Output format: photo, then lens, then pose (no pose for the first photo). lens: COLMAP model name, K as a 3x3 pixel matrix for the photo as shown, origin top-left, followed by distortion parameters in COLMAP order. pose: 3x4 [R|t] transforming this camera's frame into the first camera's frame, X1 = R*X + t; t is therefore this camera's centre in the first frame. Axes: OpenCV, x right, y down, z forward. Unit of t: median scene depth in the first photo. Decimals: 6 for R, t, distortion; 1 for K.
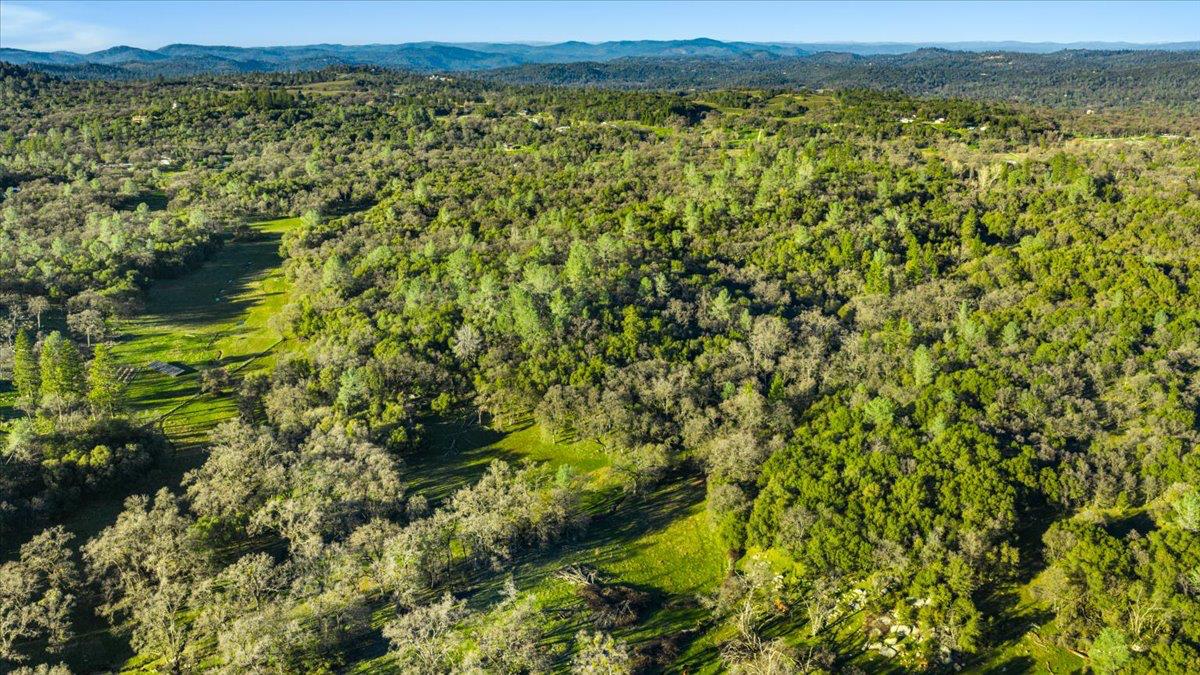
lens RADIAL K [[988.9, 0, 598.4], [0, 988.9, 338.5], [0, 0, 1]] dist [0.024103, -0.054397]
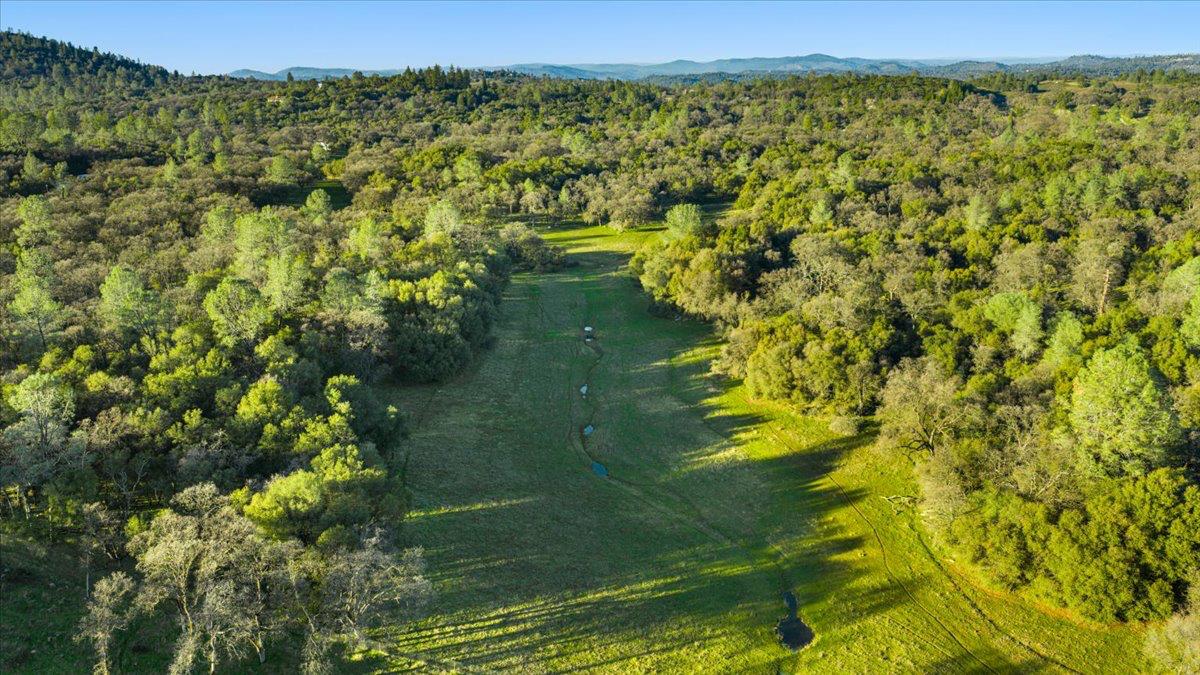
lens RADIAL K [[988.9, 0, 597.6], [0, 988.9, 336.2], [0, 0, 1]] dist [0.024103, -0.054397]
pose [[0.995004, 0.011581, -0.099162, -0.148909], [-0.013833, 0.999661, -0.022054, -0.031139], [0.098873, 0.023316, 0.994827, 0.290456]]
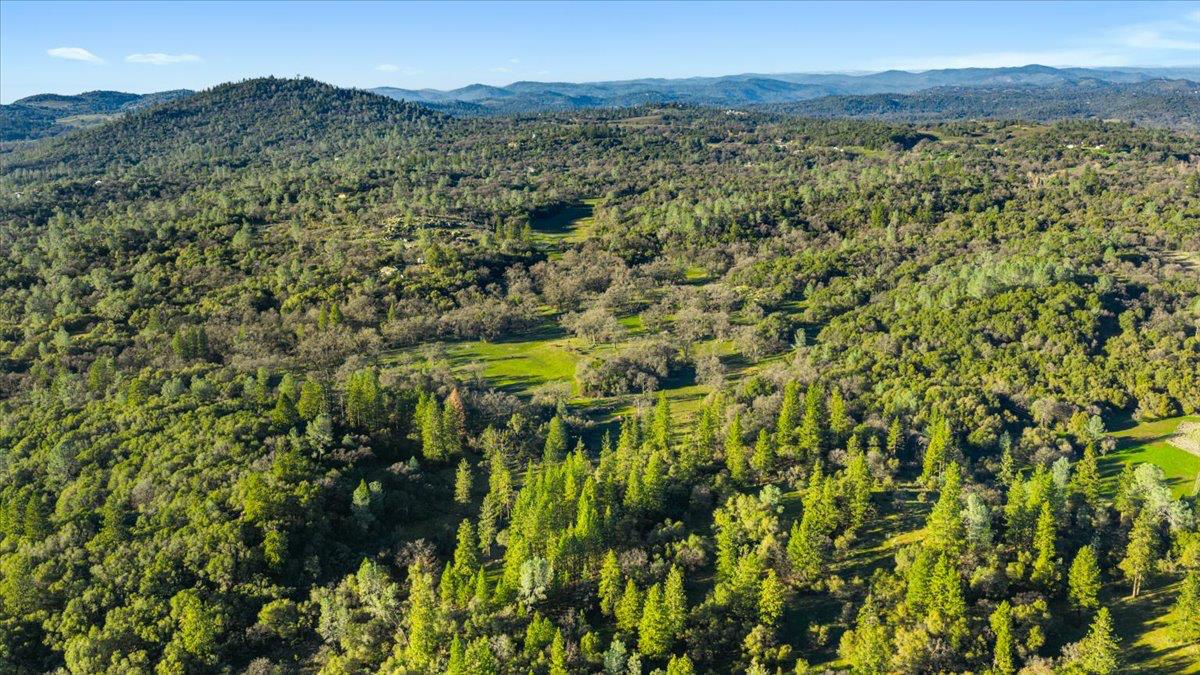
lens RADIAL K [[988.9, 0, 596.9], [0, 988.9, 342.5], [0, 0, 1]] dist [0.024103, -0.054397]
pose [[0.951725, 0.061713, -0.300684, 0.139337], [-0.069205, 0.997500, -0.014320, 0.096835], [0.299048, 0.034438, 0.953616, -0.409714]]
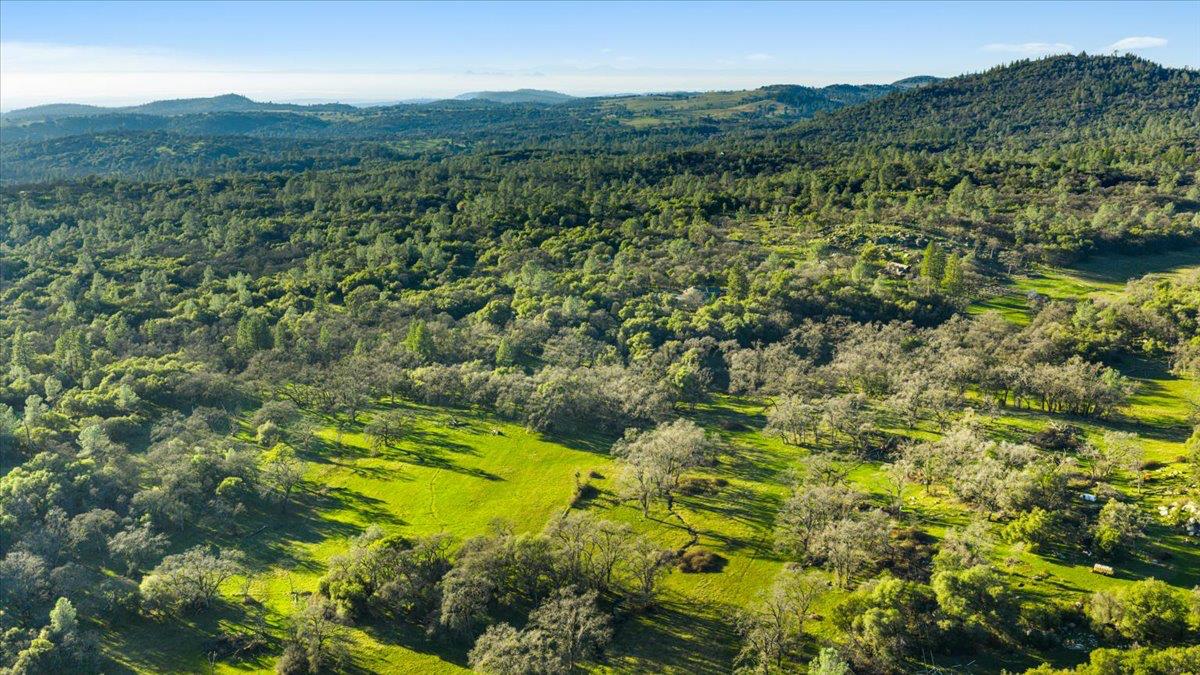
lens RADIAL K [[988.9, 0, 596.0], [0, 988.9, 340.7], [0, 0, 1]] dist [0.024103, -0.054397]
pose [[0.381471, 0.230618, -0.895151, 0.206981], [-0.253288, 0.957394, 0.138715, 0.017942], [0.889002, 0.173815, 0.423631, -0.053173]]
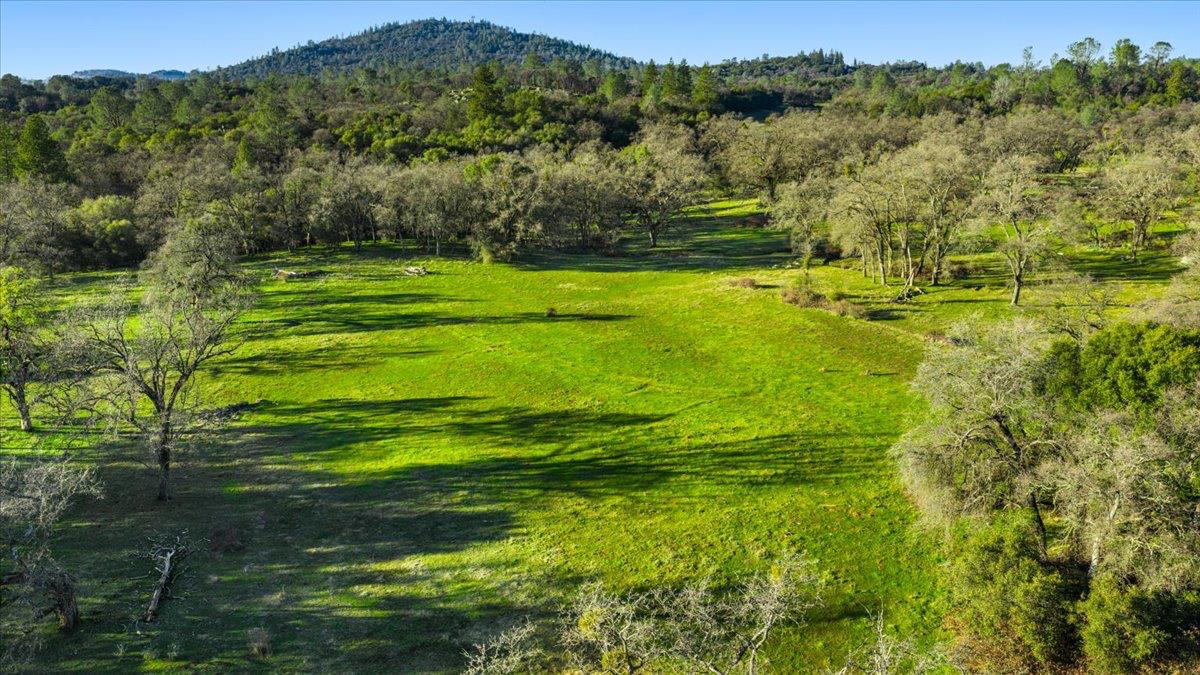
lens RADIAL K [[988.9, 0, 597.0], [0, 988.9, 339.1], [0, 0, 1]] dist [0.024103, -0.054397]
pose [[0.869260, 0.113954, -0.481041, 0.011243], [-0.128112, 0.991754, 0.003432, 0.101589], [0.477466, 0.058644, 0.876691, -0.051533]]
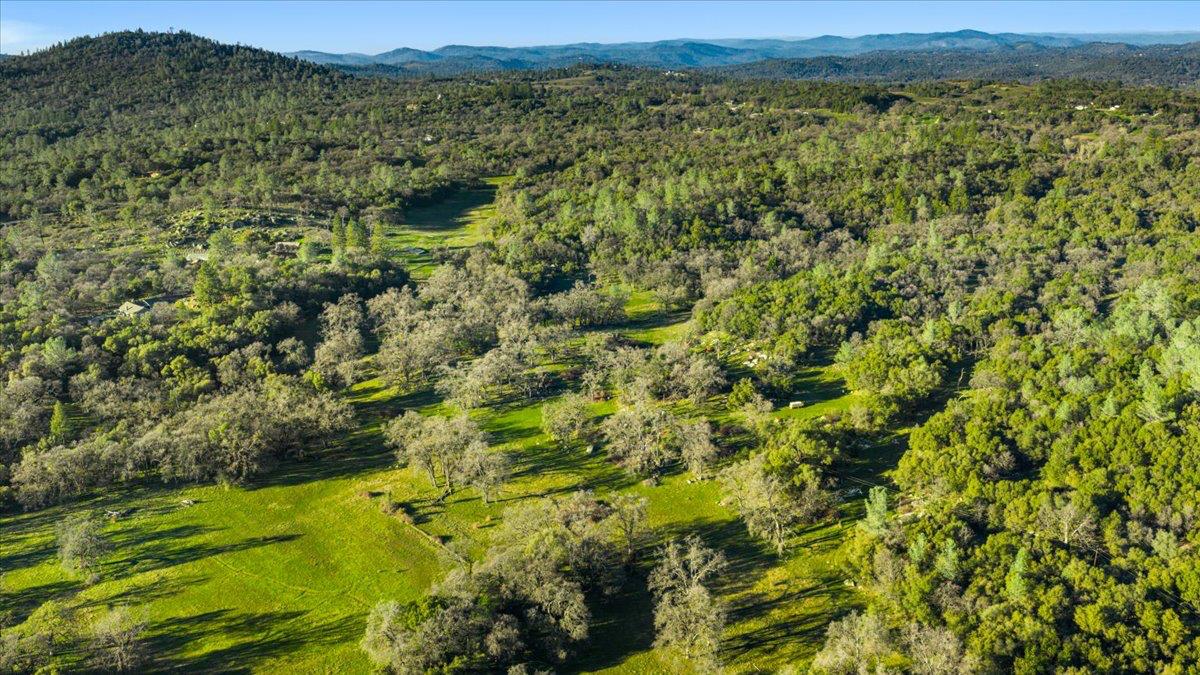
lens RADIAL K [[988.9, 0, 597.7], [0, 988.9, 341.3], [0, 0, 1]] dist [0.024103, -0.054397]
pose [[0.969548, 0.054868, -0.238674, 0.081872], [-0.053411, 0.998493, 0.012573, 0.047053], [0.239005, 0.000558, 0.971018, -0.163835]]
